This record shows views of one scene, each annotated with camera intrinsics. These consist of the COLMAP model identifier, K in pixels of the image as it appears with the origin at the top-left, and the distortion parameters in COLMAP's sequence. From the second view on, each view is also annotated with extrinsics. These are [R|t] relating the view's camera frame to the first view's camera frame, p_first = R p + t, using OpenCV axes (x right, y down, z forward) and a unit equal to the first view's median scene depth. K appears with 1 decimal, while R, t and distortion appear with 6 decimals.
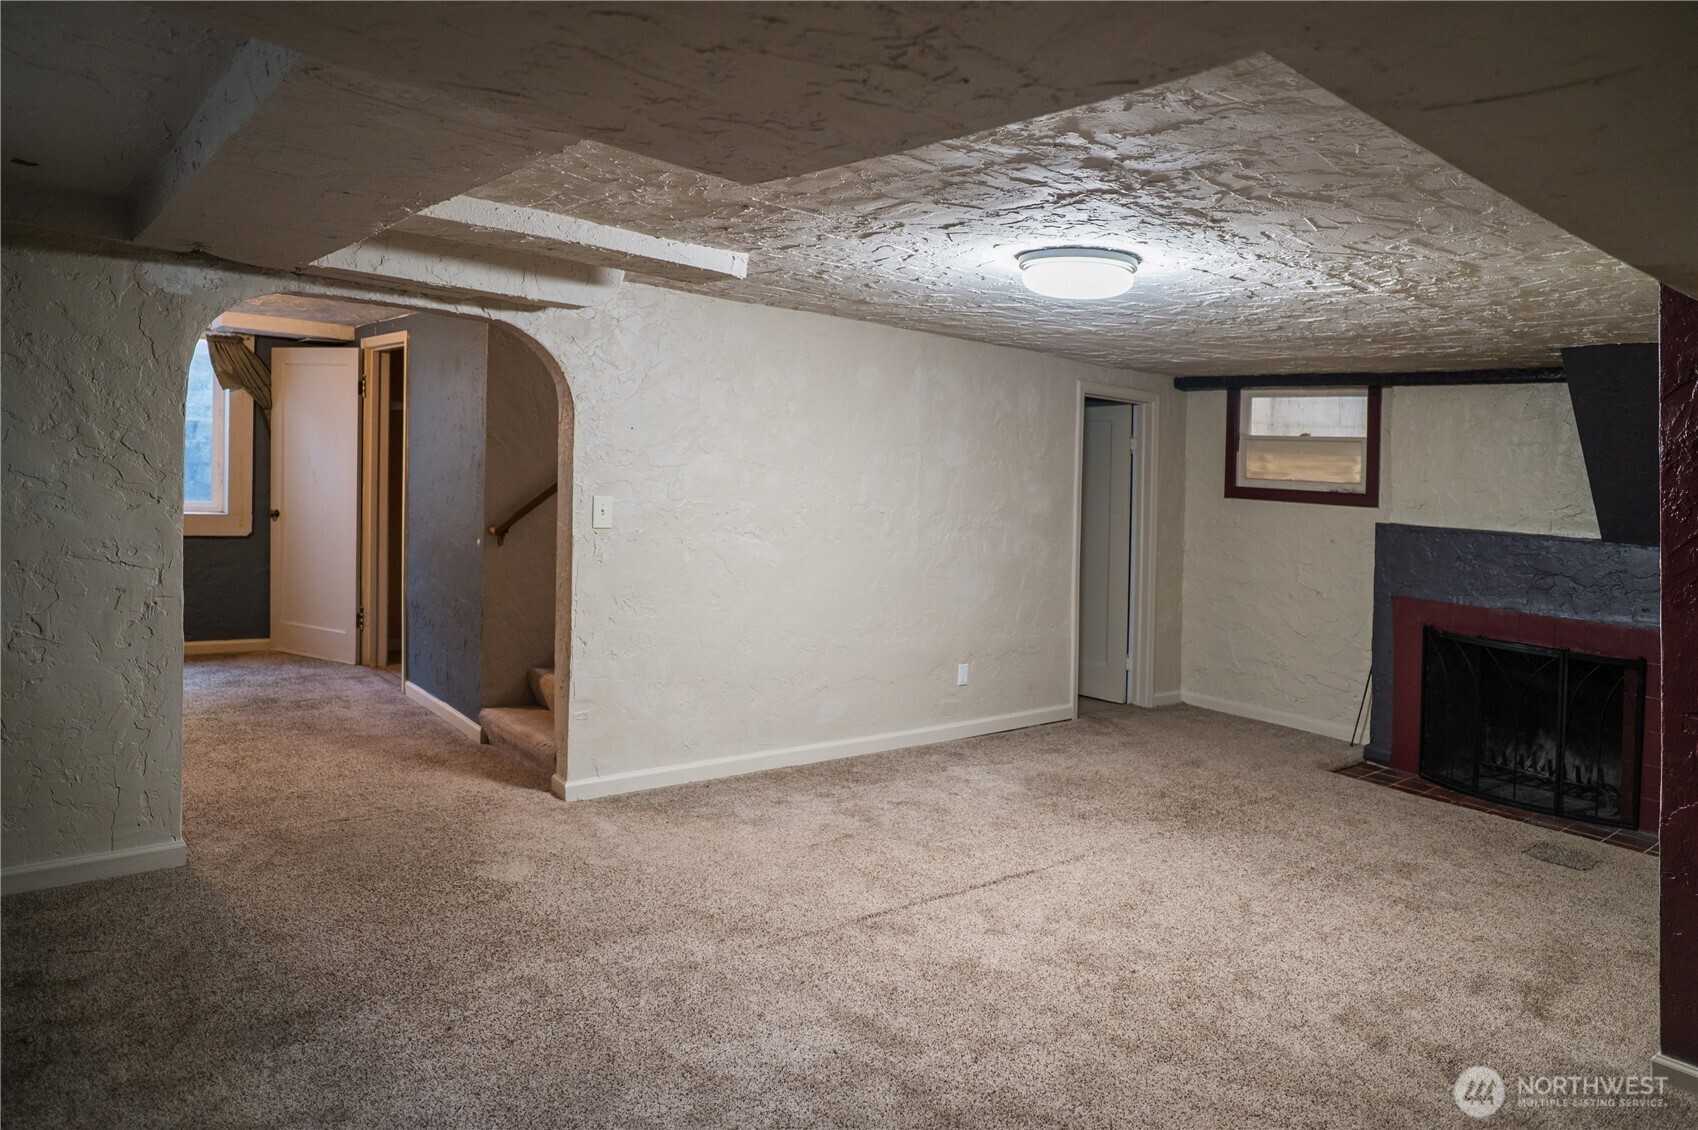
lens RADIAL K [[1059.3, 0, 848.8], [0, 1059.3, 512.6], [0, 0, 1]] dist [-0.047163, 0.015478]
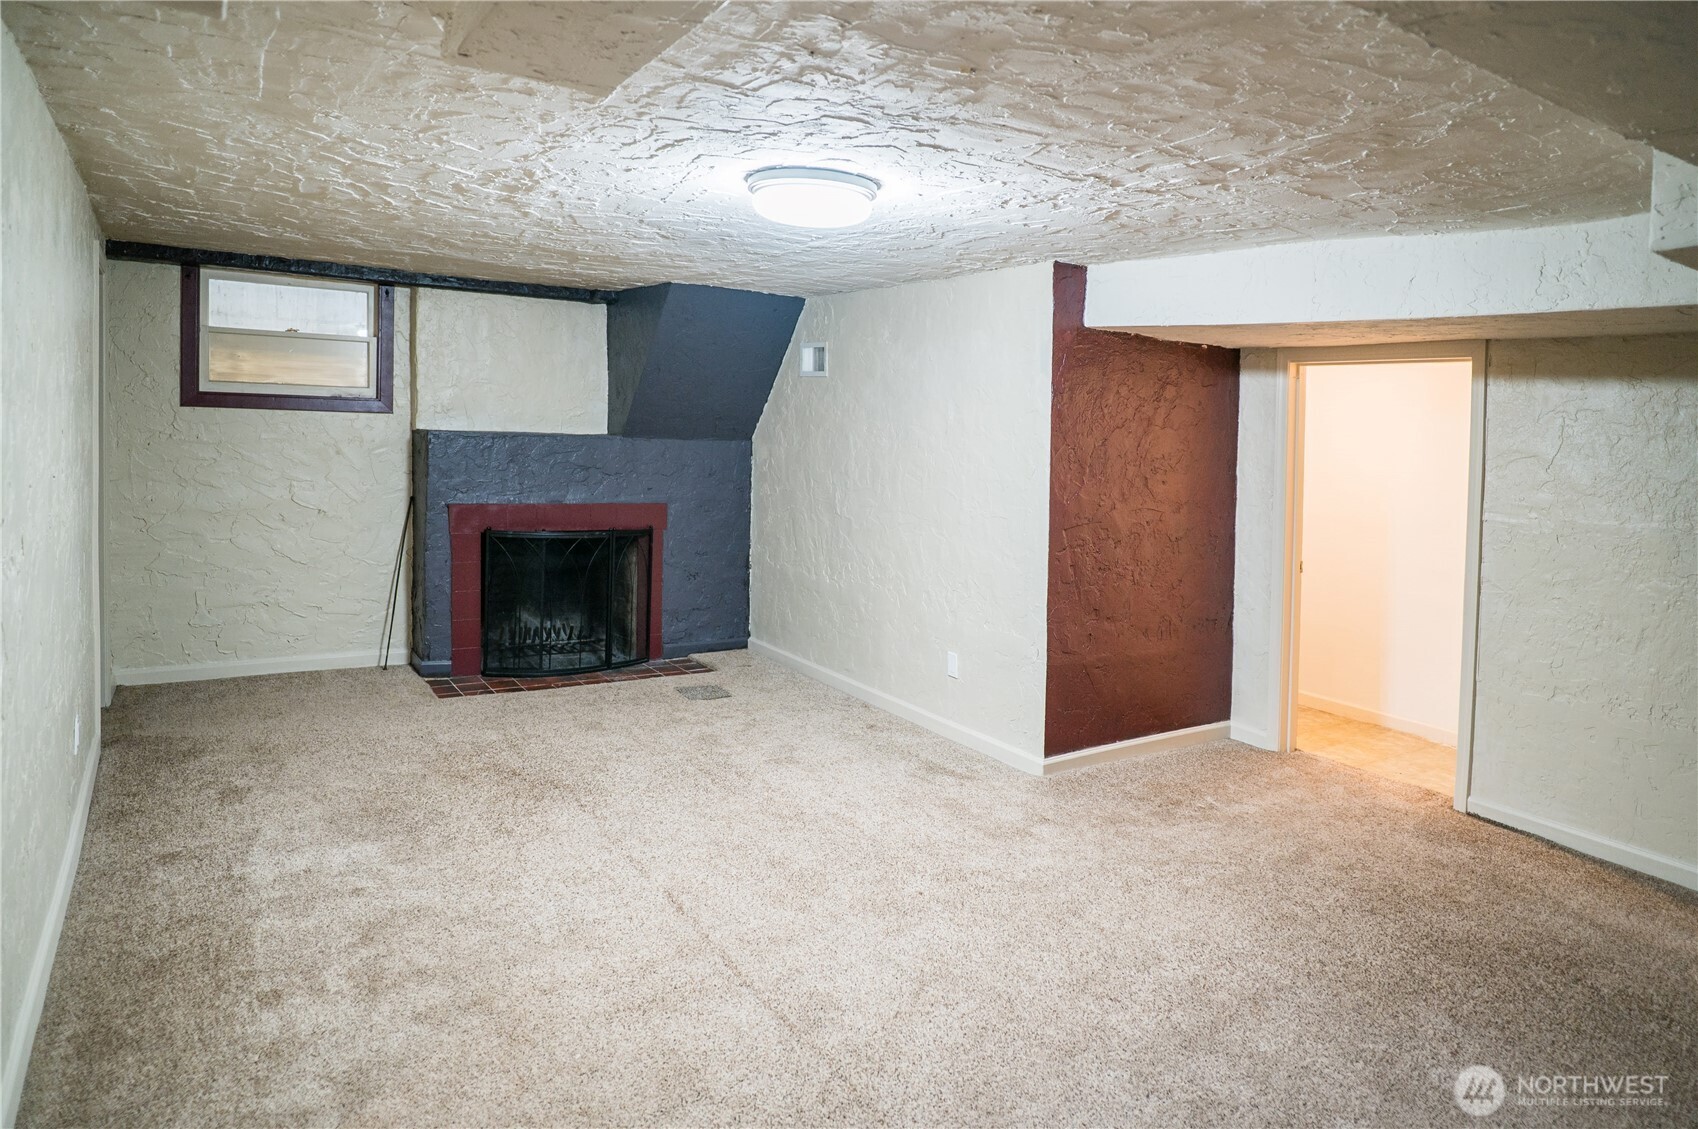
lens RADIAL K [[1045.0, 0, 861.1], [0, 1045.0, 447.8], [0, 0, 1]] dist [-0.060244, 0.032345]
pose [[0.127924, -0.081479, 0.988431, -0.366398], [0.009089, 0.996674, 0.080983, -0.045768], [-0.991742, -0.001376, 0.128239, 0.470106]]
